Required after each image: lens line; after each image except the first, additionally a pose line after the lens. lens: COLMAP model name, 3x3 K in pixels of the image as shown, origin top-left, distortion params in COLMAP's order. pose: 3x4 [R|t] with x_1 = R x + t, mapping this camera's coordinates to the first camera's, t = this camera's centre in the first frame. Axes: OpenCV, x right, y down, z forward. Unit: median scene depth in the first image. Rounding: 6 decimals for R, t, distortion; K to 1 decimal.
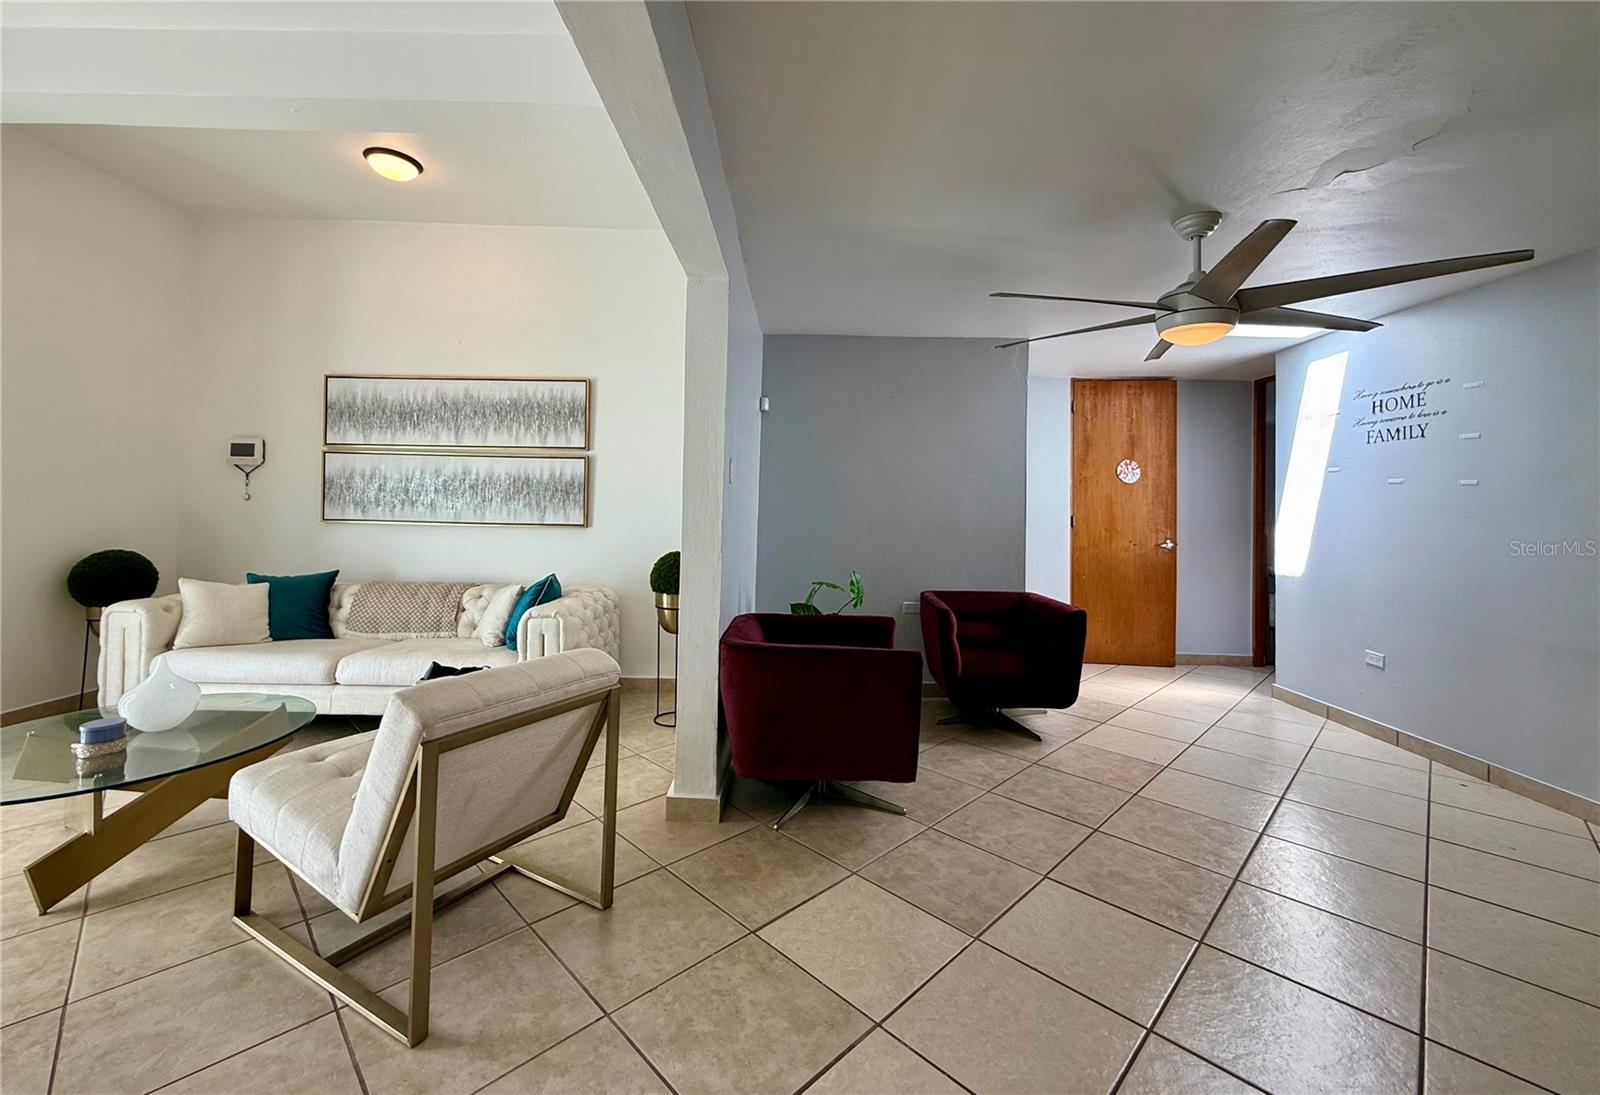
lens RADIAL K [[634.4, 0, 798.8], [0, 634.4, 501.1], [0, 0, 1]] dist [-0.000673, 0.000066]
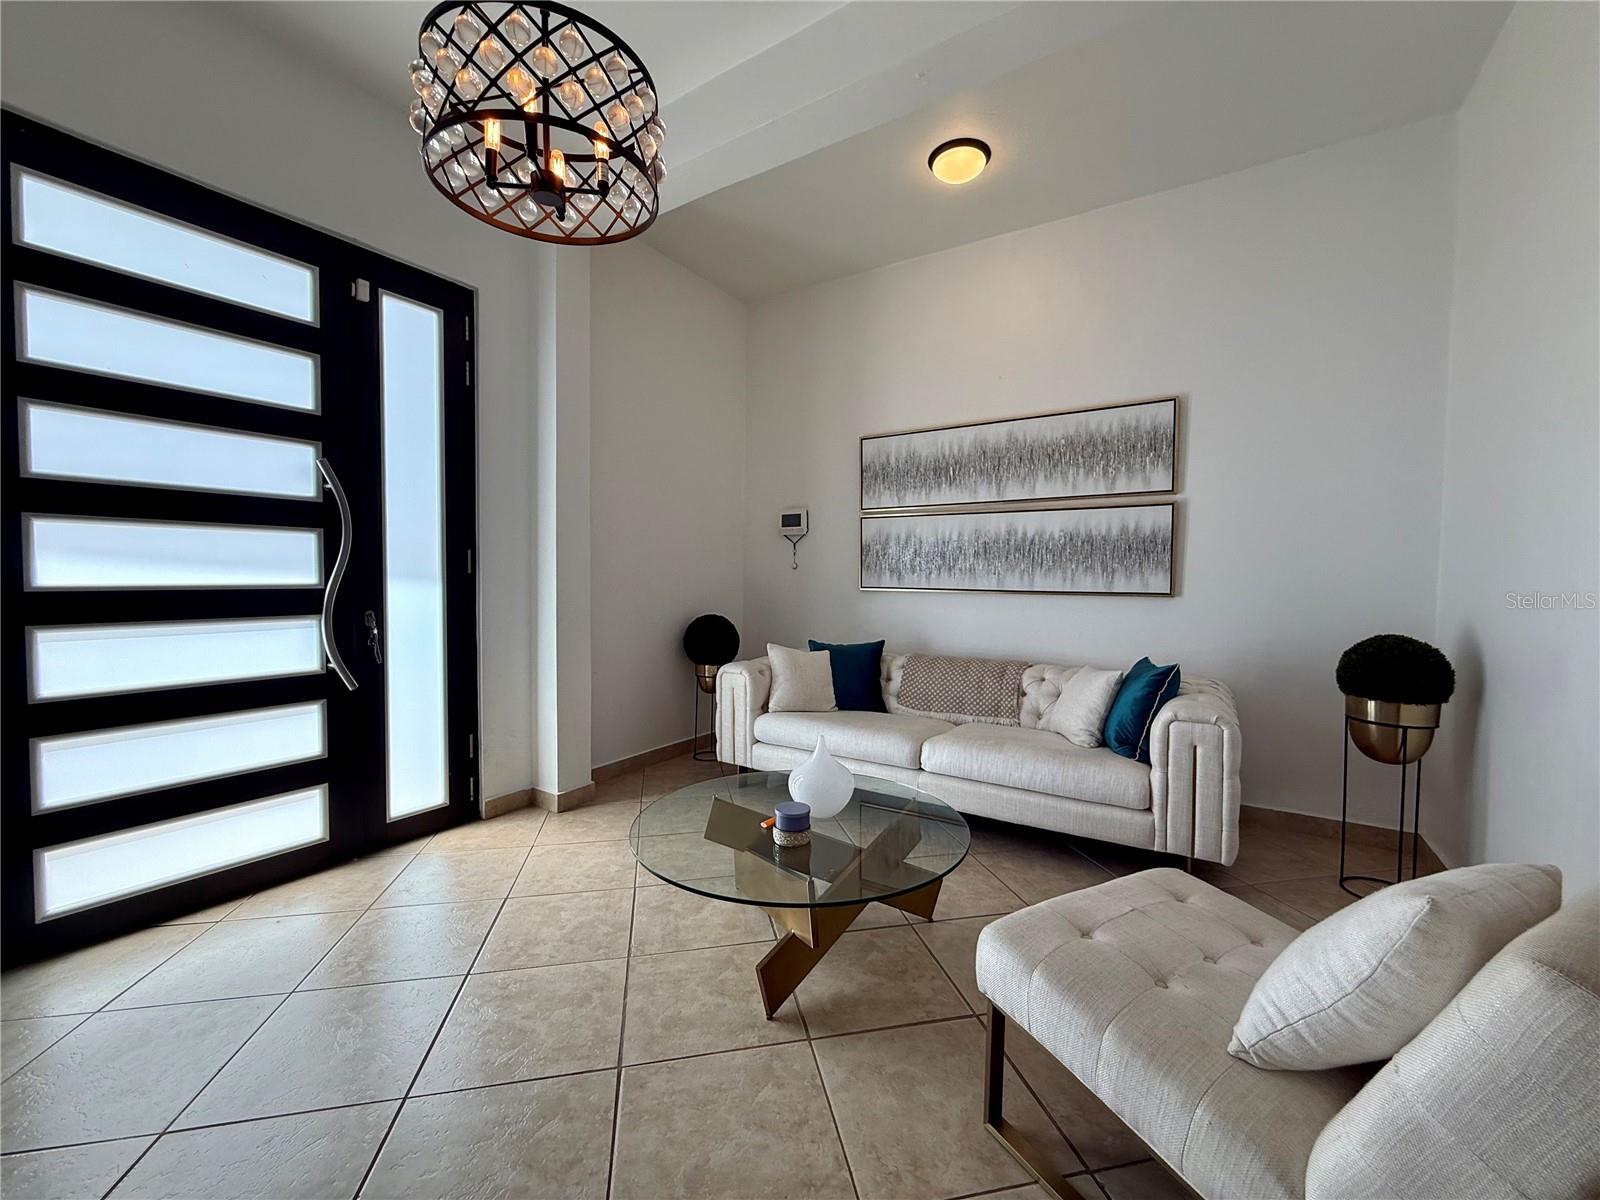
lens RADIAL K [[637.8, 0, 803.0], [0, 637.8, 604.9], [0, 0, 1]] dist [-0.000633, 0.000217]
pose [[0.840531, 0.011772, -0.541635, -0.295601], [0.015661, 0.998818, 0.046012, 0.009556], [0.541537, -0.047157, 0.839353, 0.128589]]
